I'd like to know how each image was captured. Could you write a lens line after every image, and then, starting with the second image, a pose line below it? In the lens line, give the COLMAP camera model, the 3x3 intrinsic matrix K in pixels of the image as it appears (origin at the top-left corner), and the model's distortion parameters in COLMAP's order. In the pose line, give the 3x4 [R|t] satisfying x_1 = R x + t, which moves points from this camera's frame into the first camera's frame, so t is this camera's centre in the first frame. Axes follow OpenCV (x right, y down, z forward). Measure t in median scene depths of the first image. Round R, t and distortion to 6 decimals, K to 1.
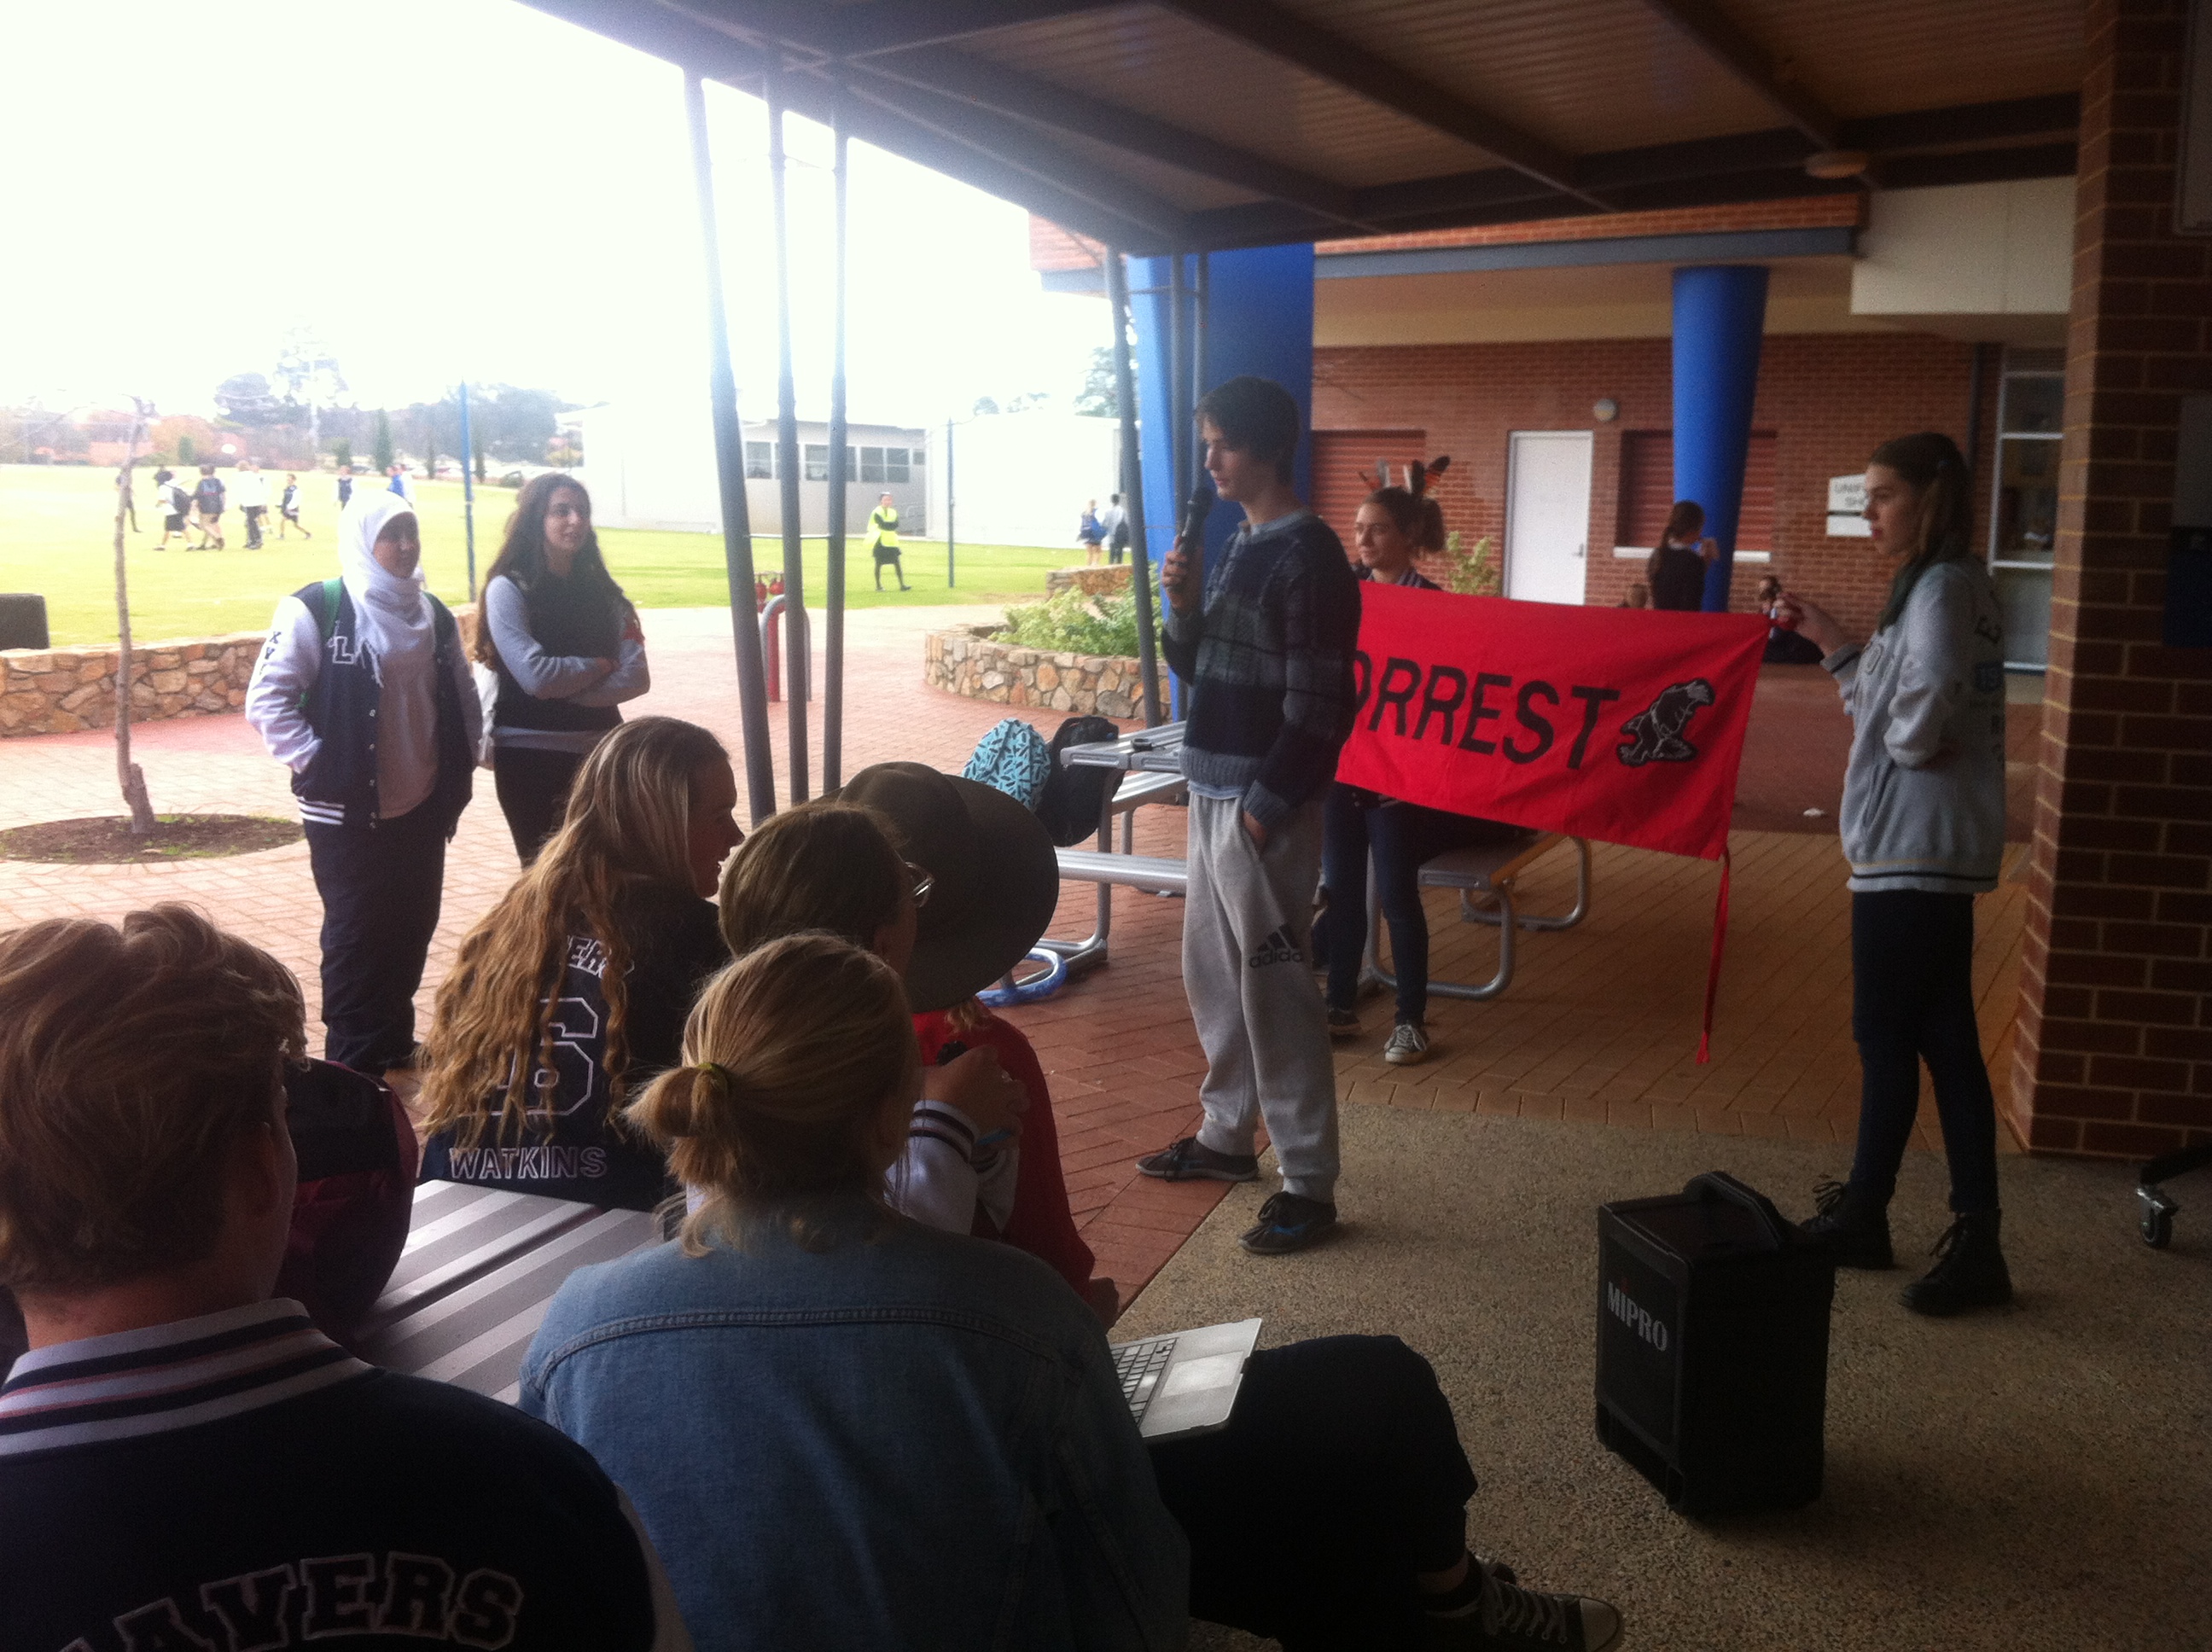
lens RADIAL K [[2268.3, 0, 1136.1], [0, 2268.3, 896.6], [0, 0, 1]] dist [0.116555, -0.598070]
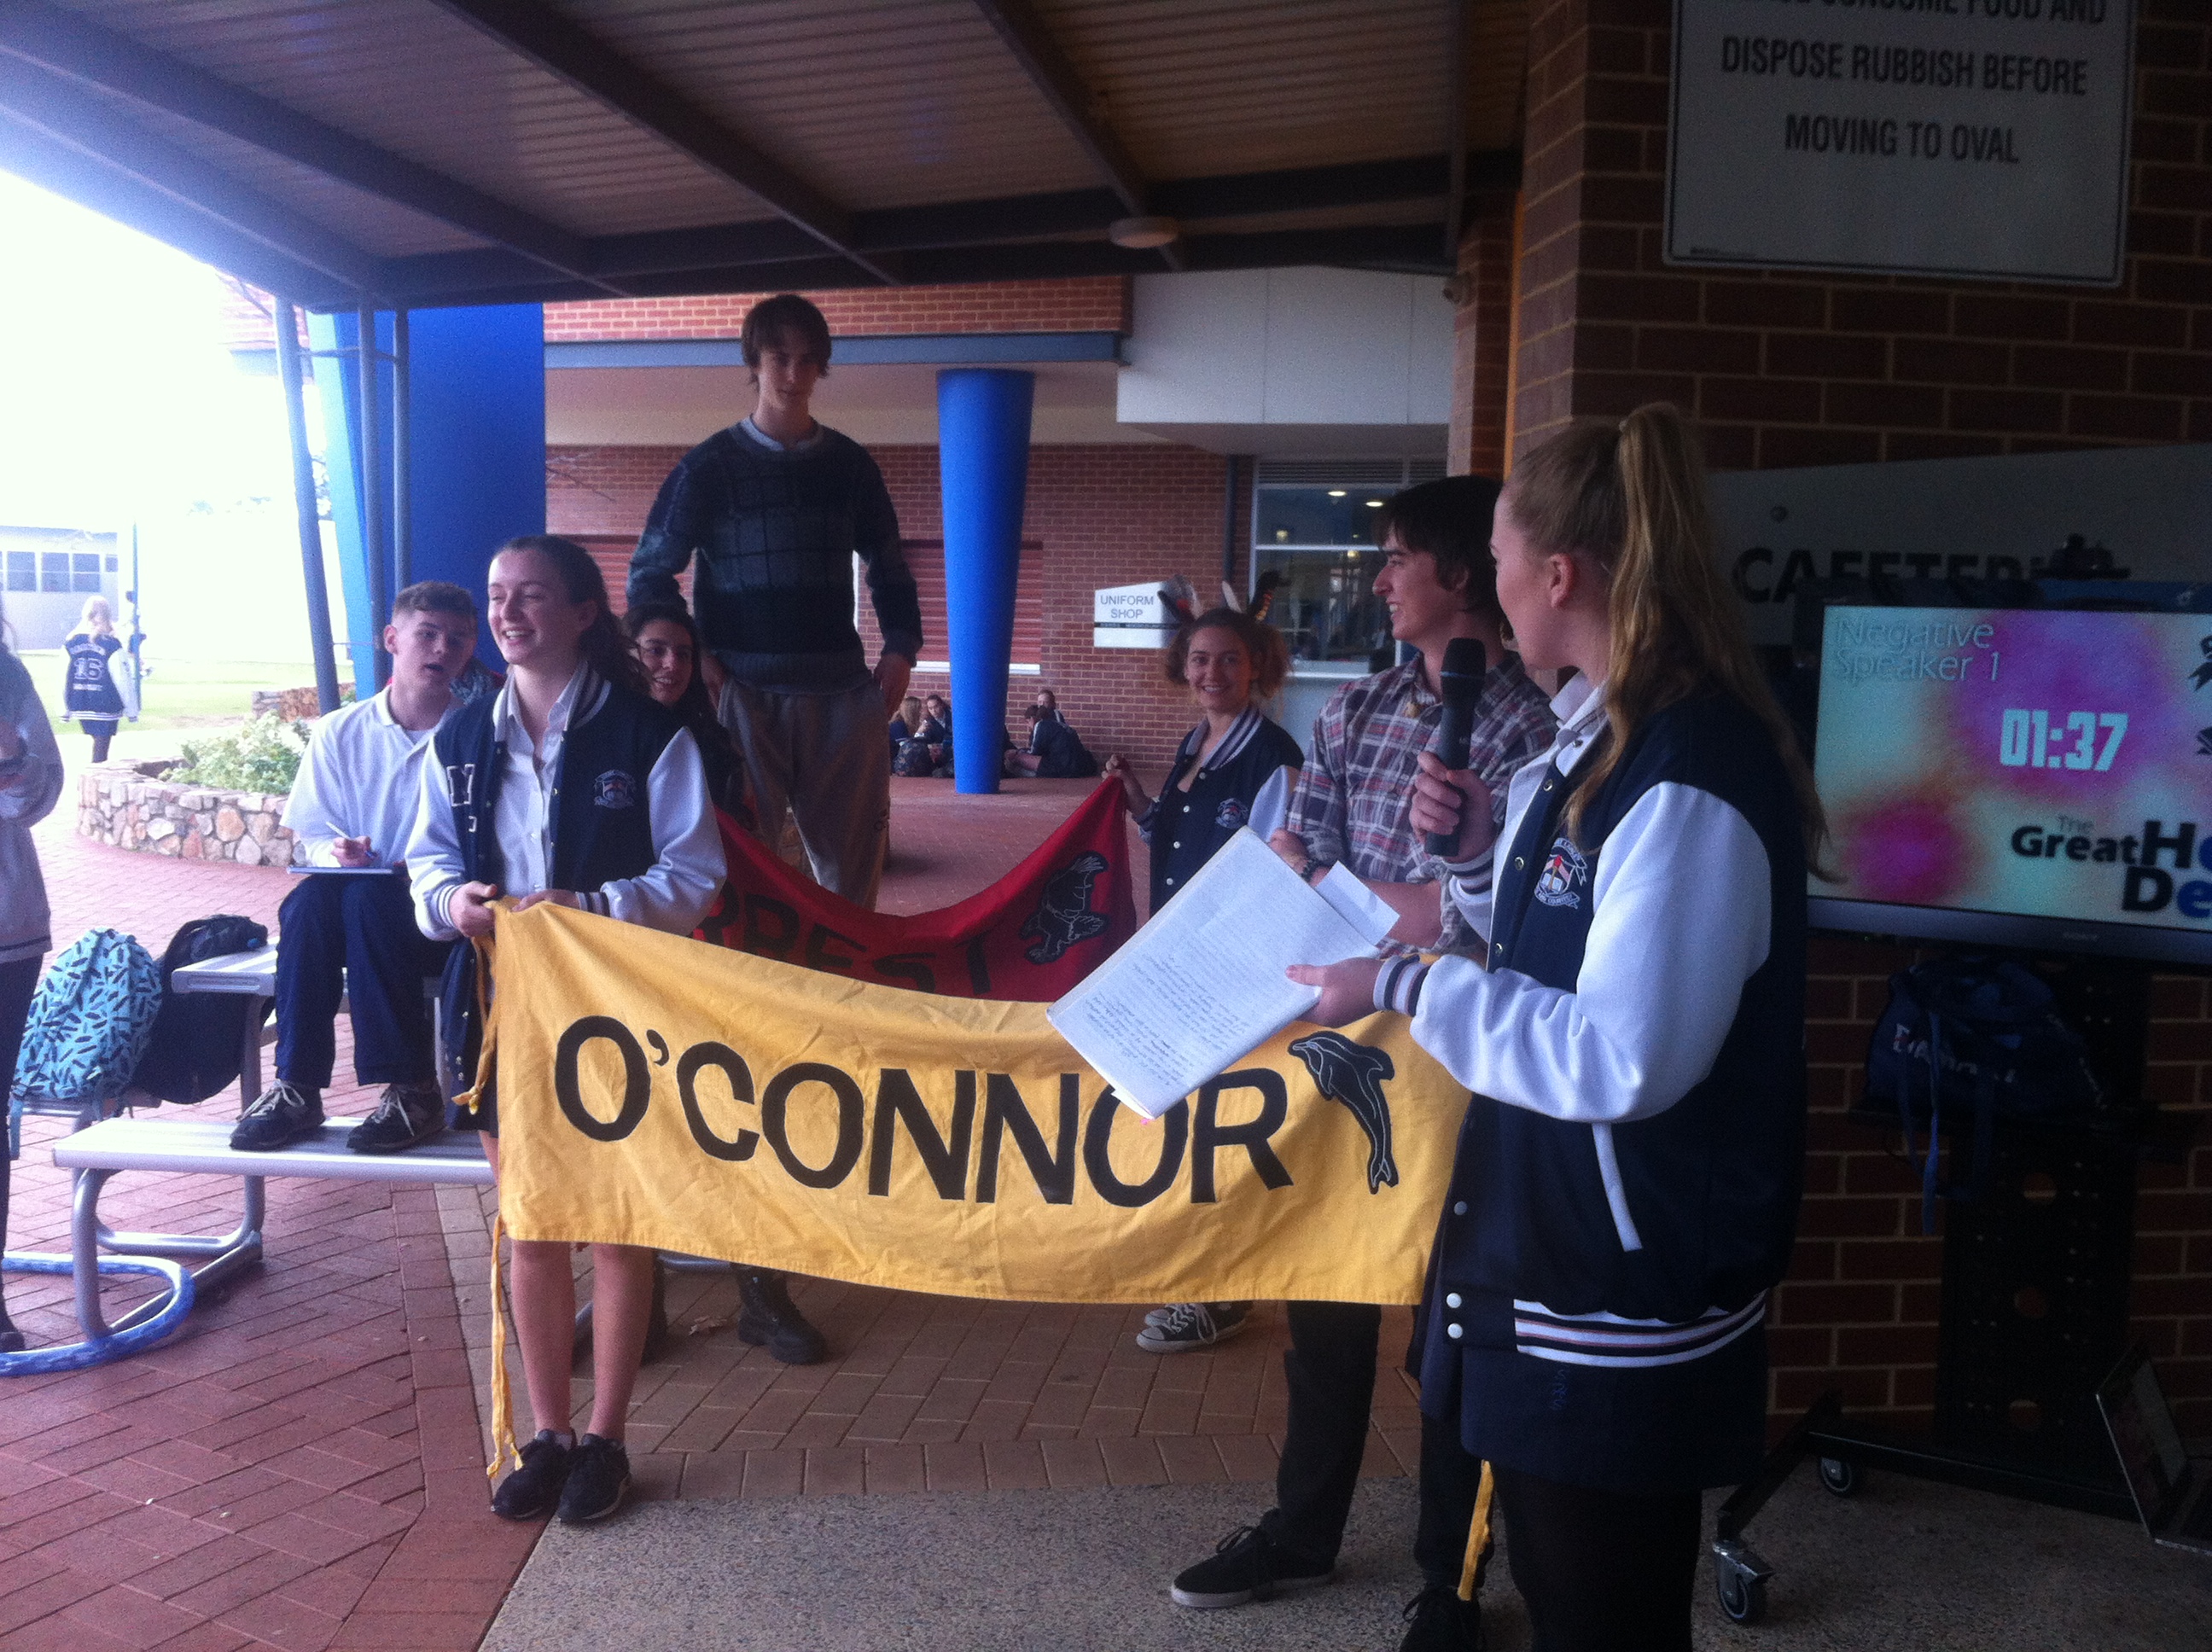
lens RADIAL K [[2257.4, 0, 1106.0], [0, 2257.4, 826.0], [0, 0, 1]] dist [0.136418, -0.594501]
pose [[0.952979, -0.028871, 0.301658, 0.014118], [0.052072, 0.996246, -0.069154, -0.022211], [-0.298529, 0.081610, 0.950905, 0.123783]]
